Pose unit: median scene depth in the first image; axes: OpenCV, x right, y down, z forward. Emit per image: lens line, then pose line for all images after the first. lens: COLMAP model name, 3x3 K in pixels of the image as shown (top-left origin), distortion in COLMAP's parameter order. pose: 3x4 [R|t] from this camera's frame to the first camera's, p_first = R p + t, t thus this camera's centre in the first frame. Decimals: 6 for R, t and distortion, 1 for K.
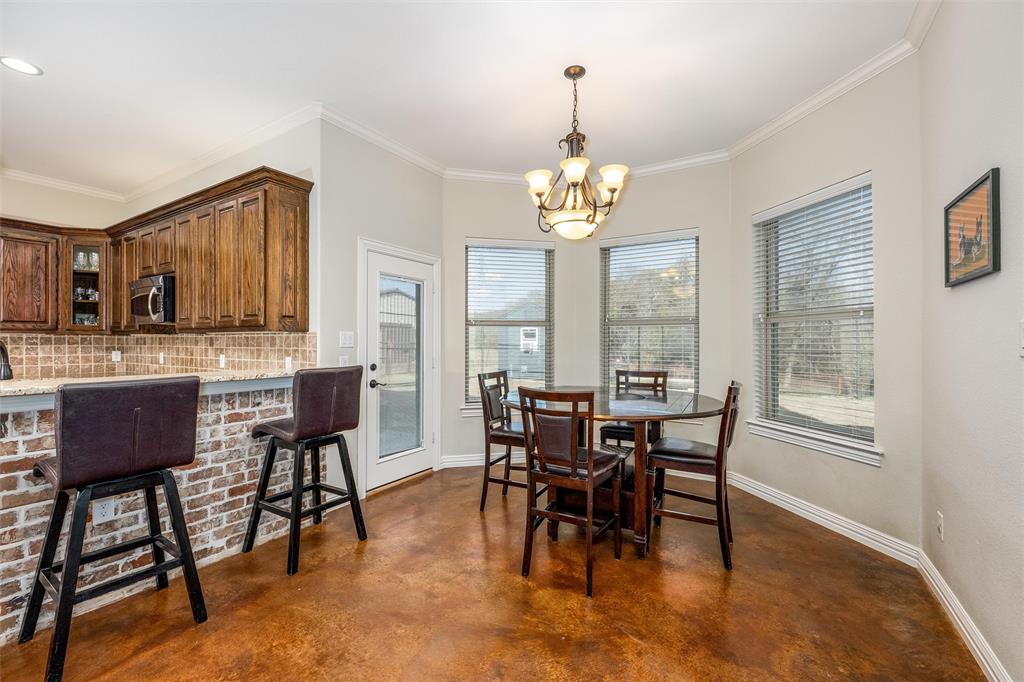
lens RADIAL K [[428.3, 0, 512.4], [0, 428.3, 342.5], [0, 0, 1]] dist [-0.003642, -0.000335]
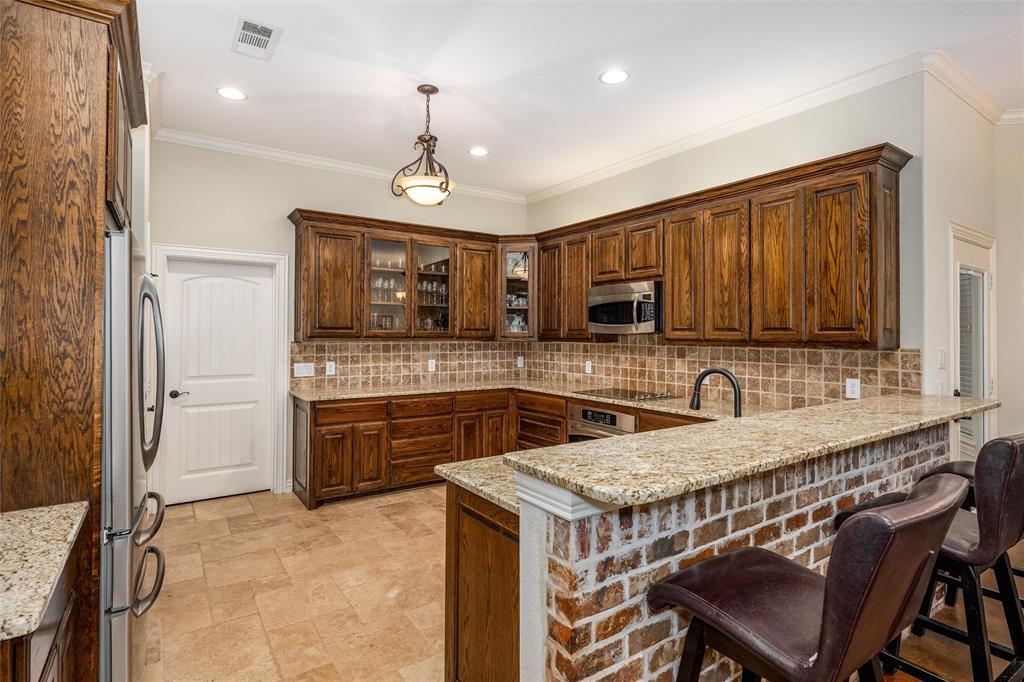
lens RADIAL K [[514.3, 0, 509.2], [0, 514.3, 333.4], [0, 0, 1]] dist [-0.002321, 0.000073]
pose [[0.910929, 0.000621, -0.412564, -0.708618], [-0.002445, 0.999989, -0.003895, -0.045006], [0.412557, 0.004557, 0.910920, -0.133373]]
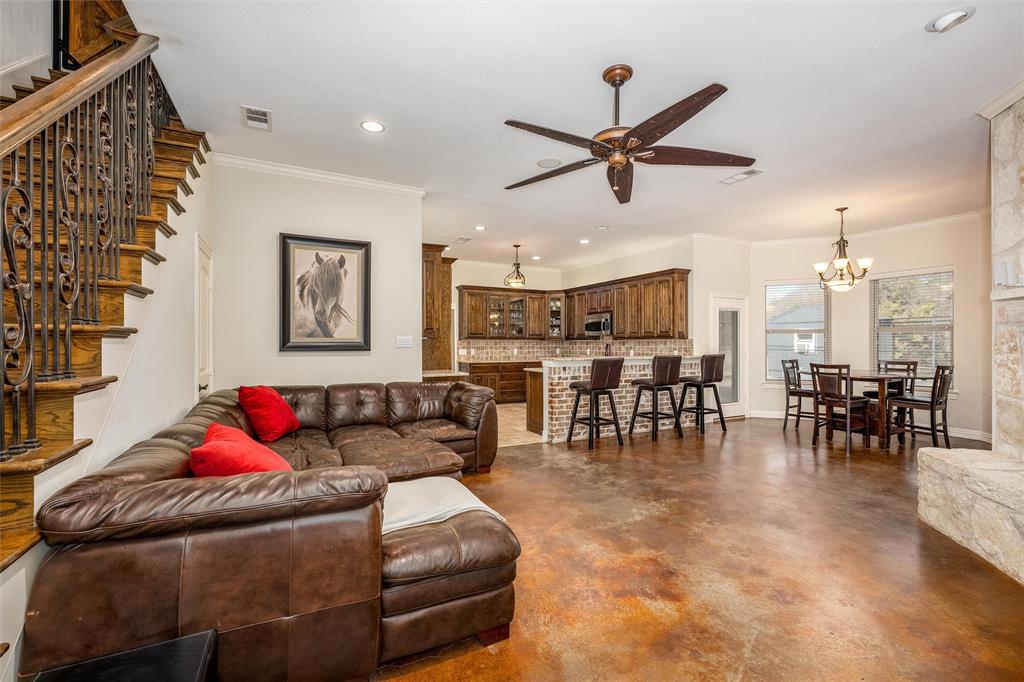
lens RADIAL K [[428.3, 0, 513.2], [0, 428.3, 344.0], [0, 0, 1]] dist [-0.003642, -0.000335]
pose [[0.852472, -0.001994, -0.522768, -0.099761], [0.001089, 0.999997, -0.002039, 0.004183], [0.522771, 0.001169, 0.852472, -1.231567]]
